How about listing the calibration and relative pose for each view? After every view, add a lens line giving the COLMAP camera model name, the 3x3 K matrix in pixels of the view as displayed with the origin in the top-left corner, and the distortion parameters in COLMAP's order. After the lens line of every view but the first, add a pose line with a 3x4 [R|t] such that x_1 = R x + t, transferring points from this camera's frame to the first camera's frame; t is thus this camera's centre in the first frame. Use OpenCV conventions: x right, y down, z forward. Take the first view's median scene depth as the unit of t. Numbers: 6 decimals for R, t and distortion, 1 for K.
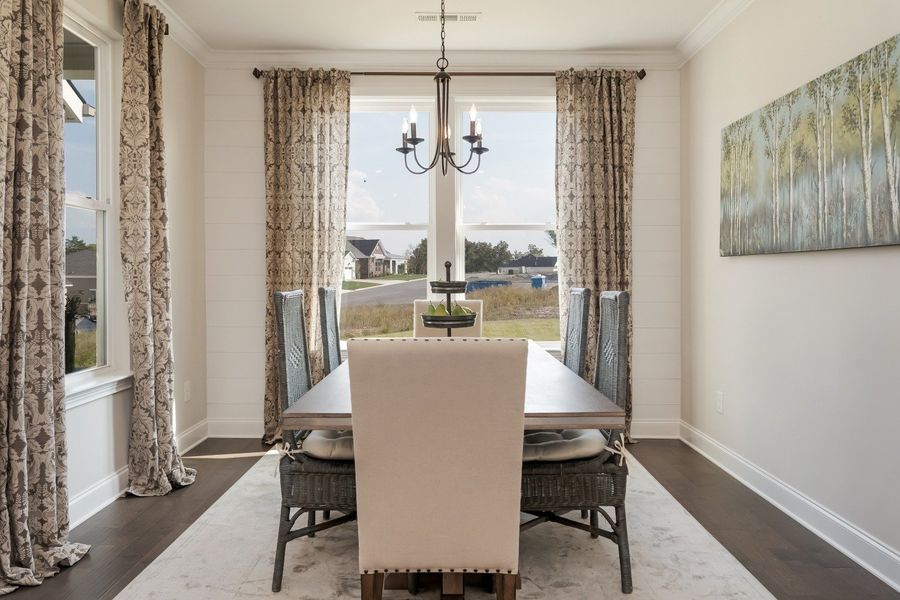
lens RADIAL K [[623.1, 0, 450.0], [0, 623.1, 300.0], [0, 0, 1]] dist [-0.001462, 0.004255]
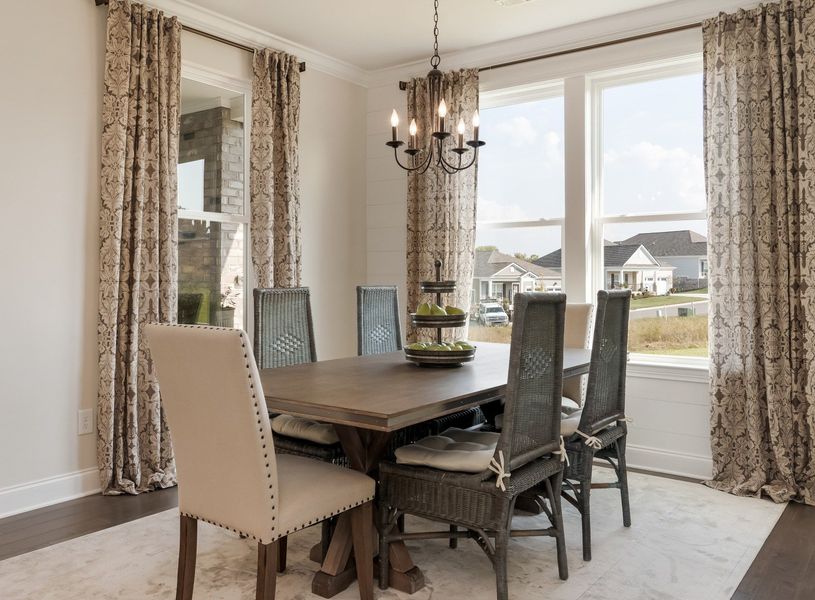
lens RADIAL K [[687.8, 0, 407.5], [0, 687.8, 300.0], [0, 0, 1]] dist [0.012163, -0.000523]
pose [[0.797190, 0.022718, -0.603301, 0.418043], [-0.025613, 0.999665, 0.003800, -0.001752], [0.603185, 0.012423, 0.797505, 0.069449]]
